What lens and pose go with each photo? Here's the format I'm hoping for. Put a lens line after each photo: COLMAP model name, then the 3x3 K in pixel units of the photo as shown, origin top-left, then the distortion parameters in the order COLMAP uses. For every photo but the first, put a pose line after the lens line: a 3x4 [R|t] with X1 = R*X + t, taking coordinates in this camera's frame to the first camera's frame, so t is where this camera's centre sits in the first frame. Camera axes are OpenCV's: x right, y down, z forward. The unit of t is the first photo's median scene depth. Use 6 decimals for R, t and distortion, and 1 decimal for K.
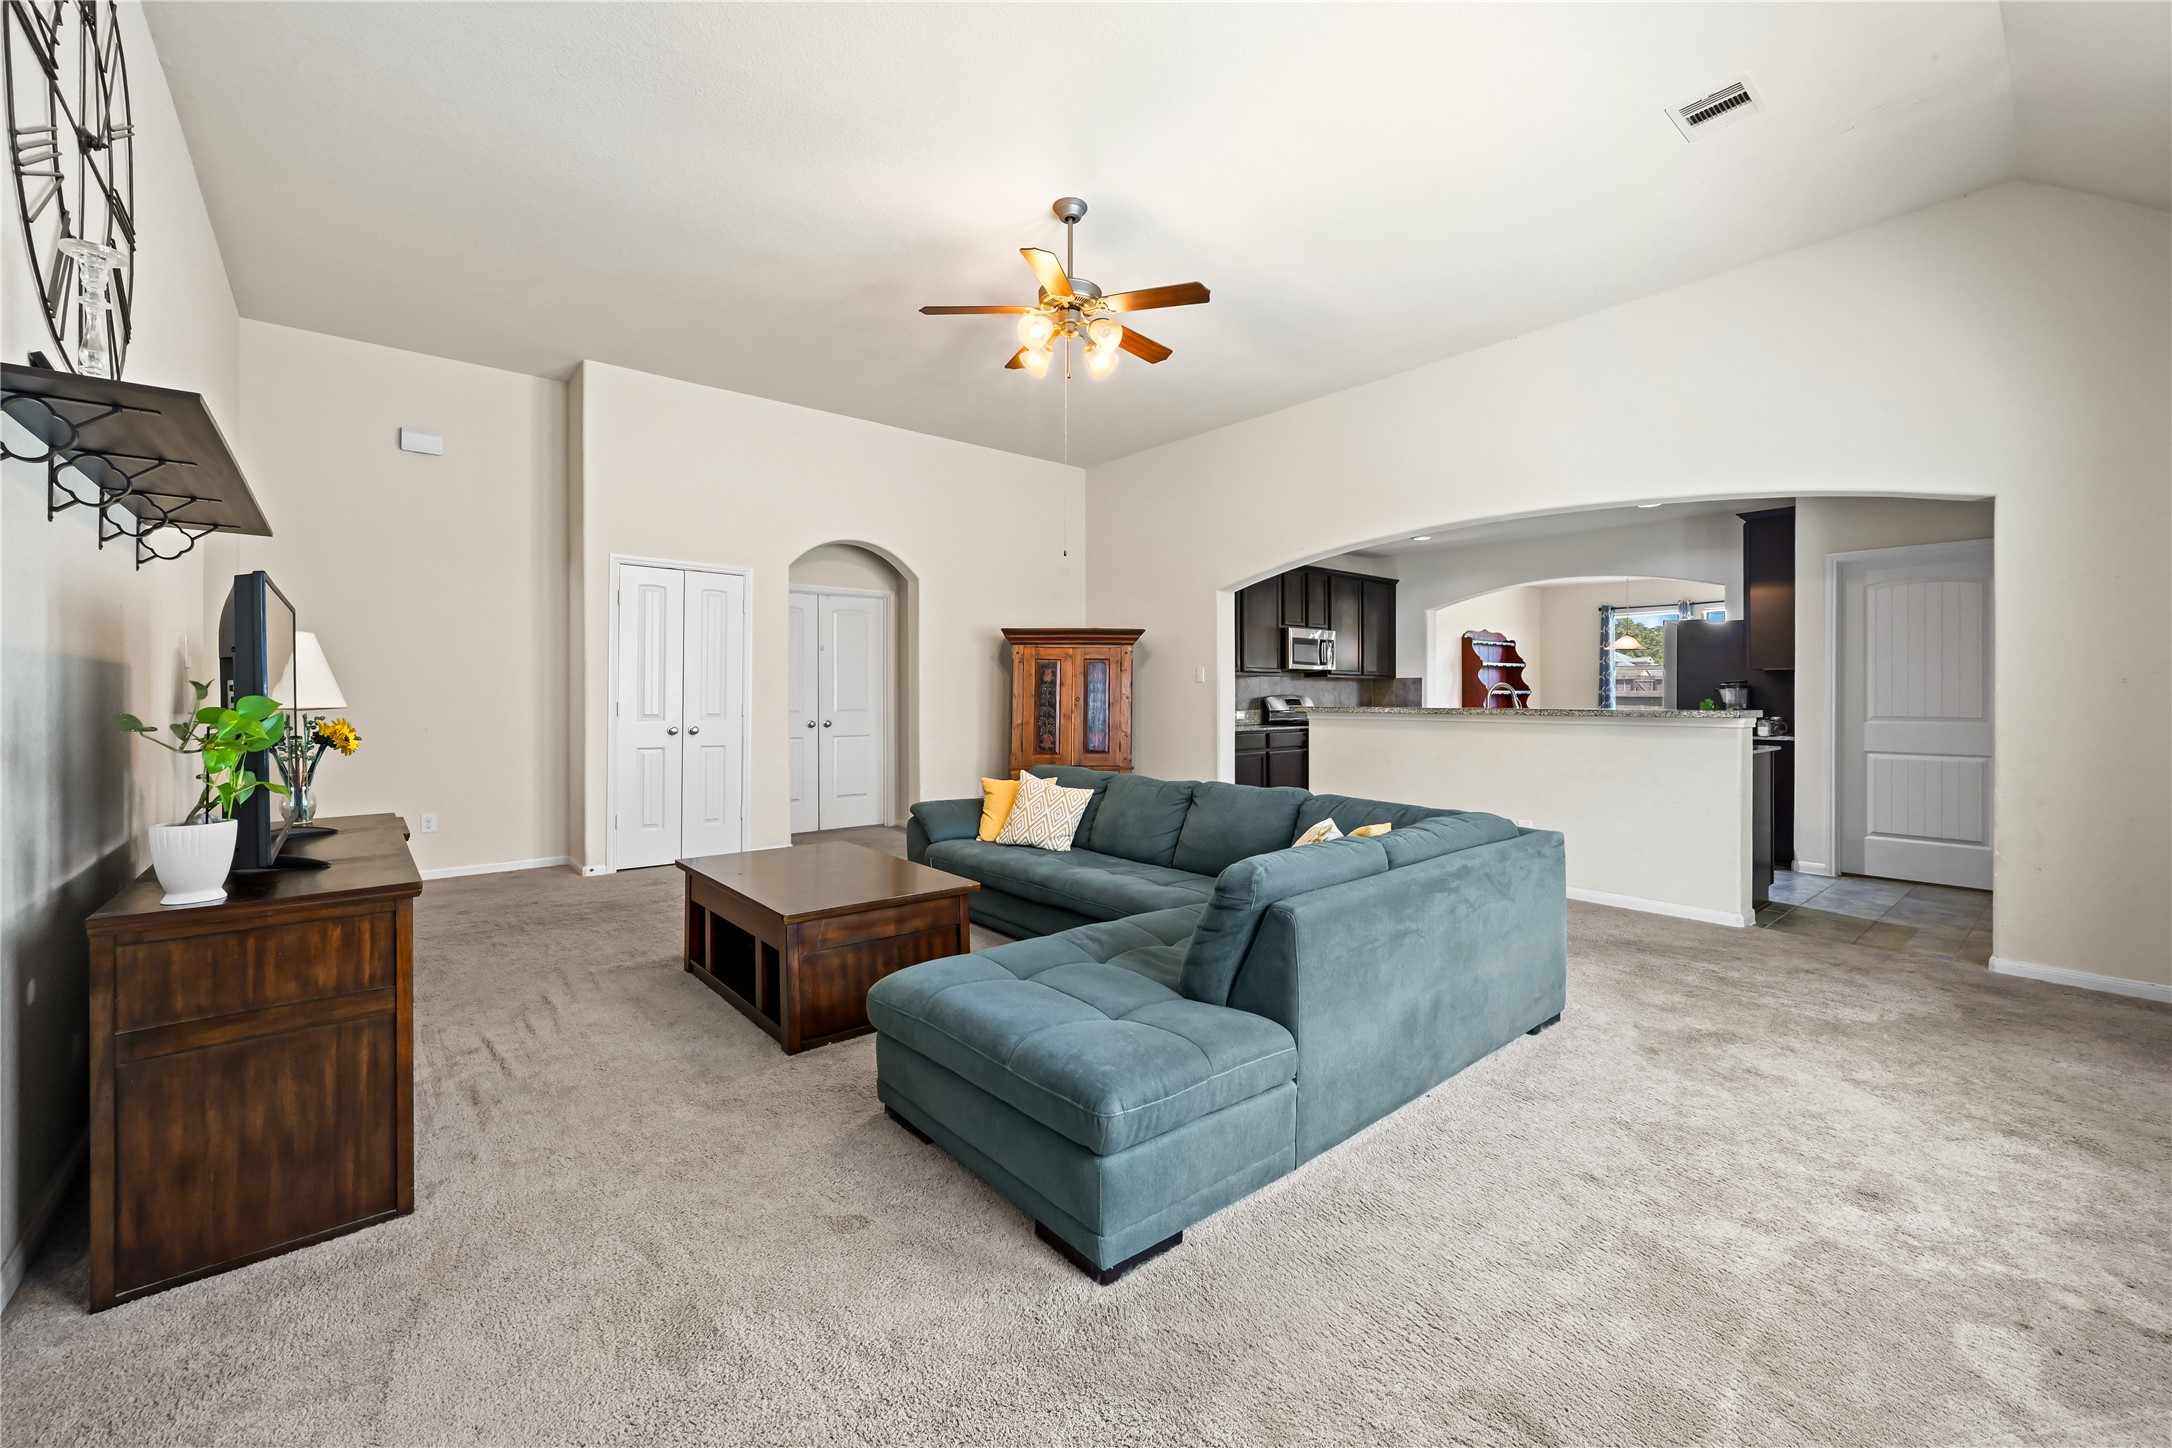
lens RADIAL K [[860.0, 0, 1084.6], [0, 860.0, 693.7], [0, 0, 1]] dist [0.000251, 0.000444]
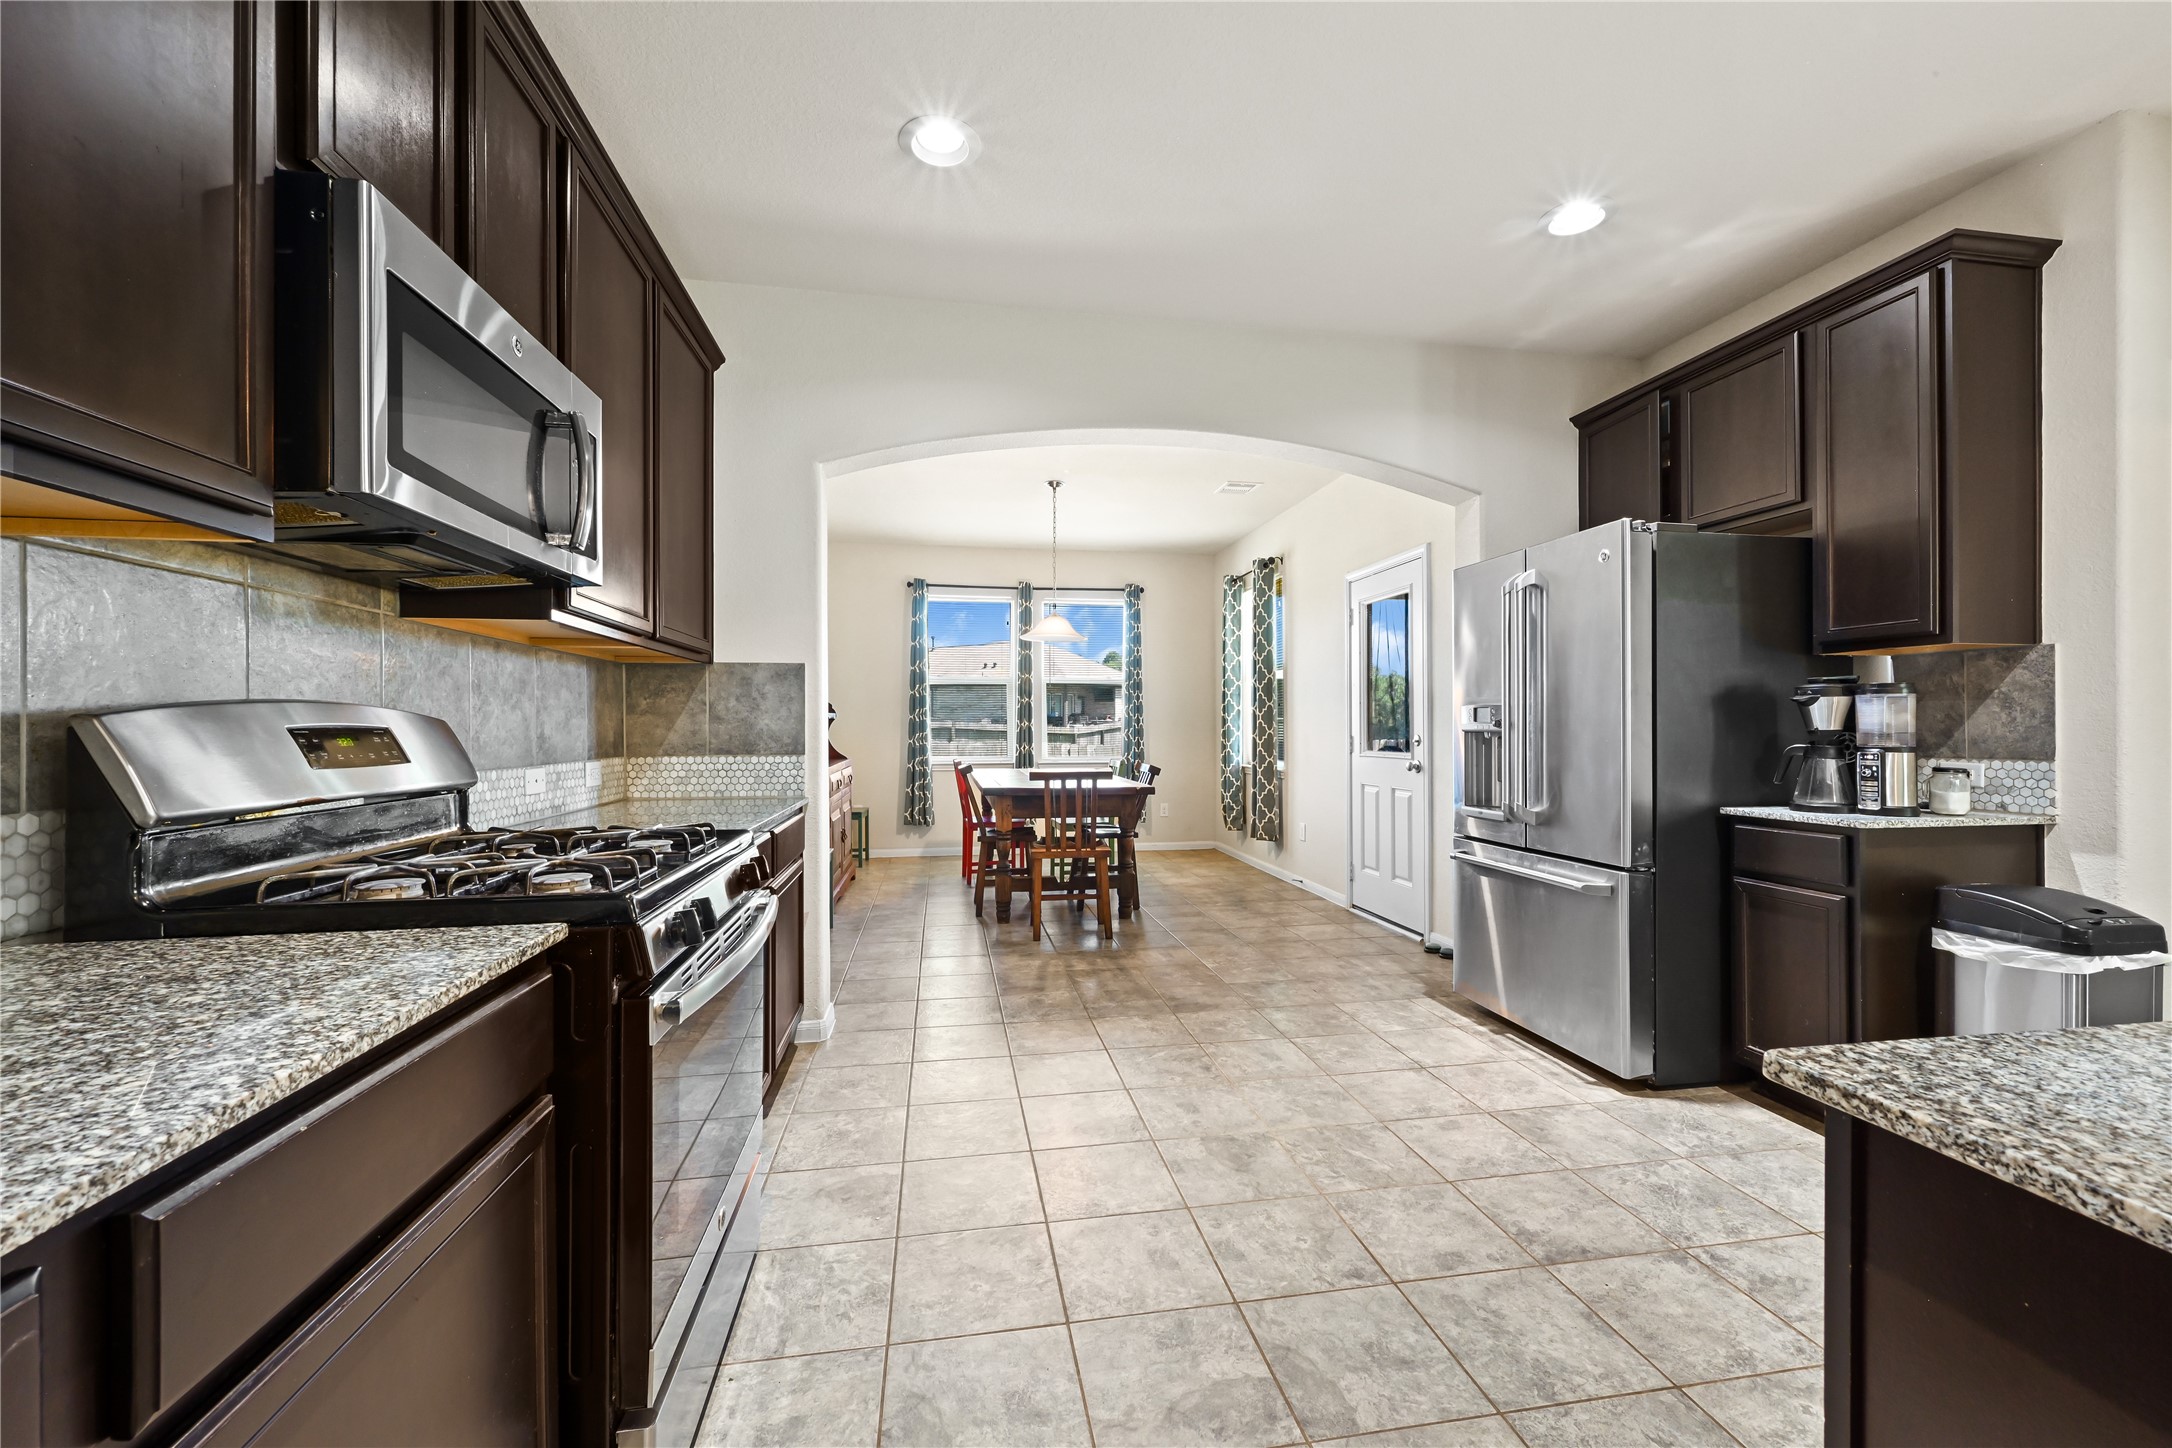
lens RADIAL K [[860.0, 0, 1086.4], [0, 860.0, 722.4], [0, 0, 1]] dist [0.000251, 0.000444]
pose [[0.497065, 0.001397, 0.867712, 0.158366], [0.002853, 0.999991, -0.003244, 0.005535], [-0.867709, 0.004088, 0.497056, 0.742208]]
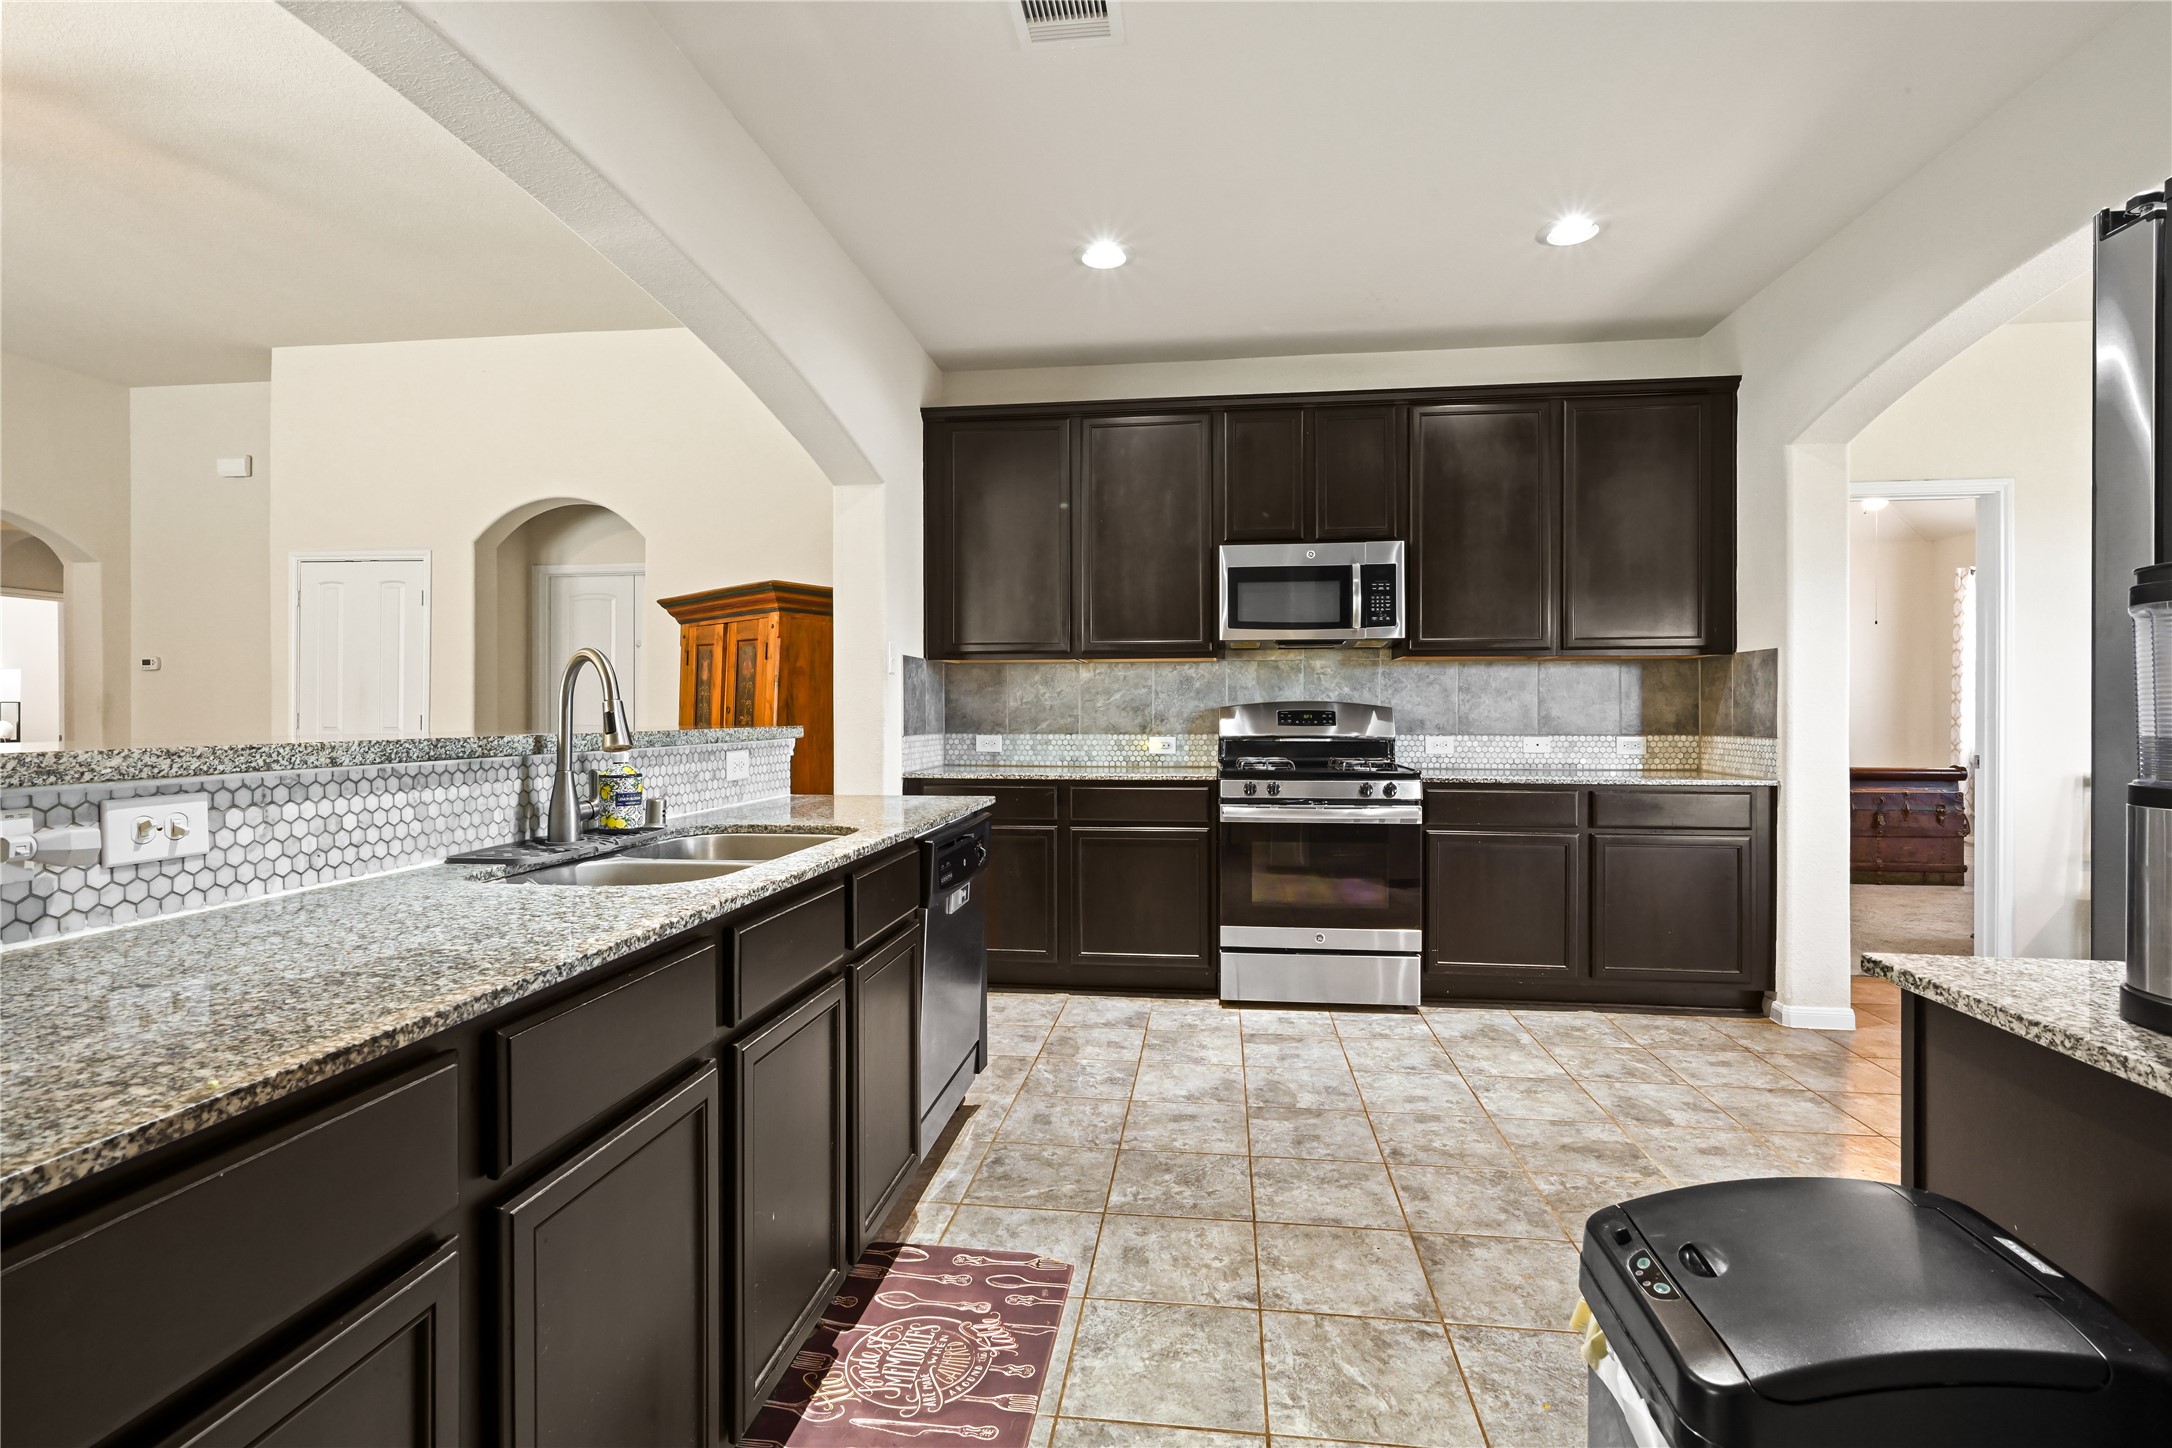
lens RADIAL K [[1013.3, 0, 1088.1], [0, 1013.3, 714.7], [0, 0, 1]] dist [0.004868, 0.000712]
pose [[0.683922, 0.000272, -0.729555, 0.499310], [0.001401, 0.999998, 0.001687, 0.006405], [0.729554, -0.002176, 0.683920, 0.533150]]
